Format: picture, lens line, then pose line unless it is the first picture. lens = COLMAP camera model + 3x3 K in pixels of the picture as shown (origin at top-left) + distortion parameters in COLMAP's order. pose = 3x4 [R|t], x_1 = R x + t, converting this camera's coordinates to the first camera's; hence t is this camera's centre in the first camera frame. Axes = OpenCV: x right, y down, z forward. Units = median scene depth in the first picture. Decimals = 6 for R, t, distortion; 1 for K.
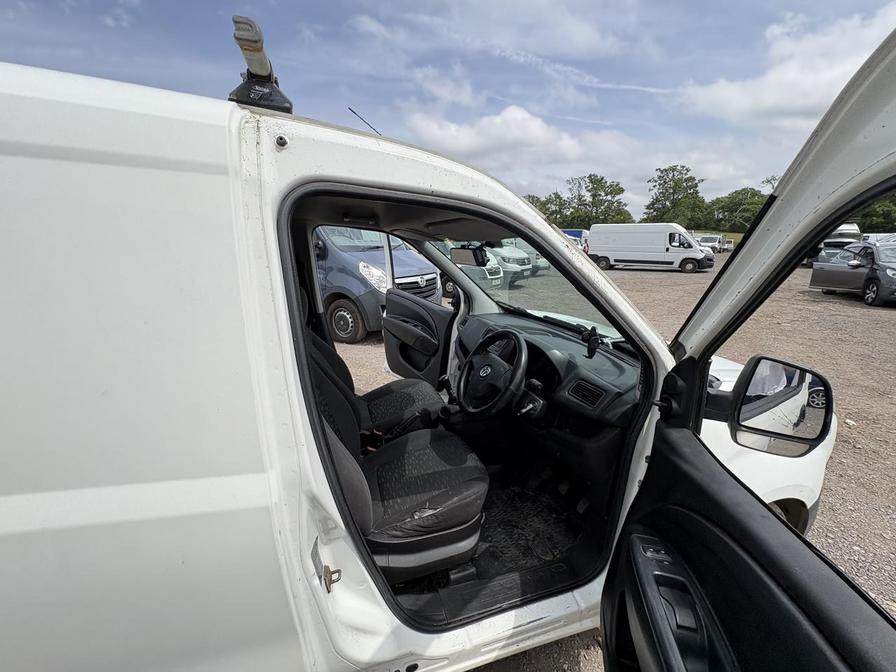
lens RADIAL K [[354.1, 0, 444.9], [0, 354.1, 337.5], [0, 0, 1]] dist [-0.003459, 0.000359]
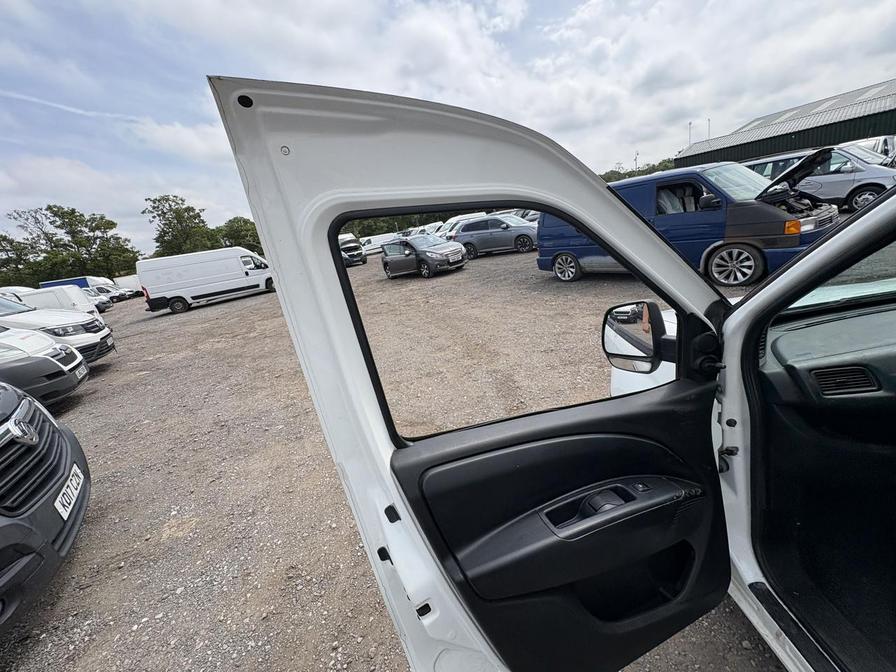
lens RADIAL K [[354.1, 0, 446.4], [0, 354.1, 333.7], [0, 0, 1]] dist [-0.003459, 0.000359]
pose [[0.358829, -0.319545, 0.877002, -0.080413], [0.397963, 0.902272, 0.165924, -0.061358], [-0.844314, 0.289476, 0.450928, 0.219194]]
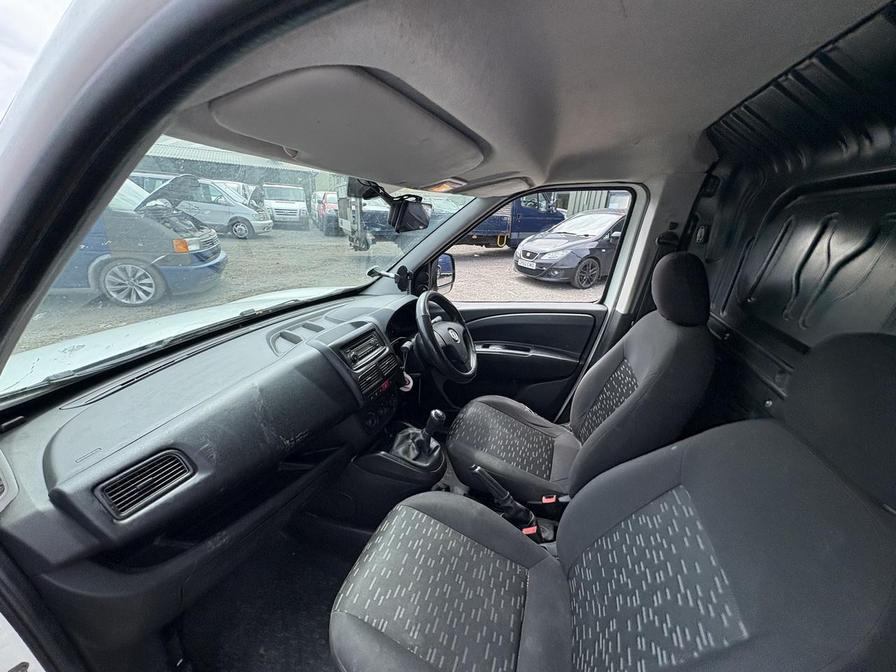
lens RADIAL K [[354.1, 0, 448.4], [0, 354.1, 334.9], [0, 0, 1]] dist [-0.003459, 0.000359]
pose [[-0.818481, -0.232834, 0.525241, -0.045320], [0.094780, 0.846958, 0.523143, -0.046568], [-0.566663, 0.477965, -0.671151, 0.185804]]
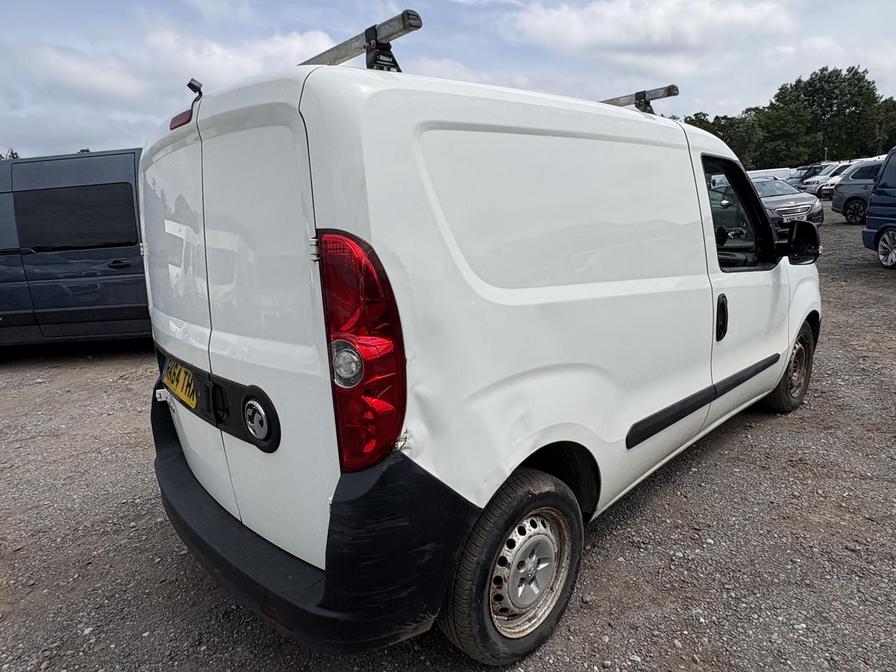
lens RADIAL K [[547.0, 0, 442.4], [0, 547.0, 336.5], [0, 0, 1]] dist [0.003273, -0.004775]
pose [[0.902777, -0.167442, 0.396178, -0.181643], [0.186855, 0.982330, -0.010613, 0.023259], [-0.387401, 0.083610, 0.918112, -0.071086]]
